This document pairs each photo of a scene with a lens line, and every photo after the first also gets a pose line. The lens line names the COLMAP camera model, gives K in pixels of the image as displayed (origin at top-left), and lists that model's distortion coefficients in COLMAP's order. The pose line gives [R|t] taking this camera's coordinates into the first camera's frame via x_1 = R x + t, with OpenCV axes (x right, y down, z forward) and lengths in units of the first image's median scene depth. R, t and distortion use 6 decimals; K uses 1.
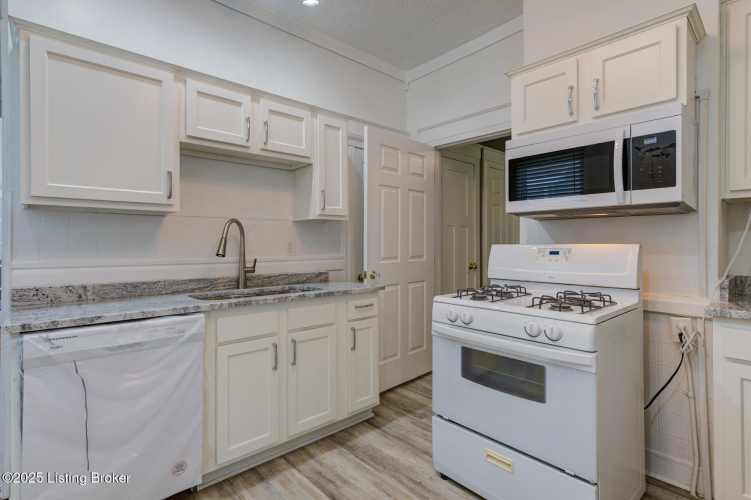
lens RADIAL K [[370.0, 0, 375.8], [0, 370.0, 243.7], [0, 0, 1]] dist [0.001838, 0.000063]
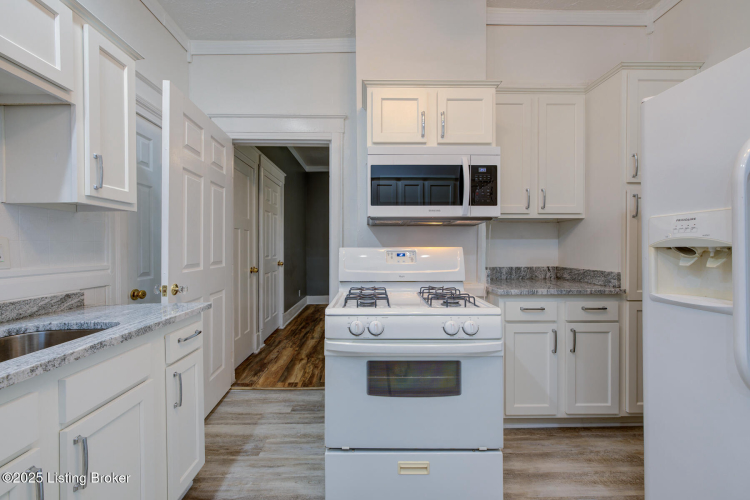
lens RADIAL K [[299.3, 0, 375.0], [0, 299.3, 250.0], [0, 0, 1]] dist [-0.002131, -0.000205]
pose [[0.667472, -0.003147, 0.744628, -0.206184], [-0.000020, 0.999991, 0.004245, 0.004718], [-0.744635, -0.002848, 0.667466, 0.355059]]
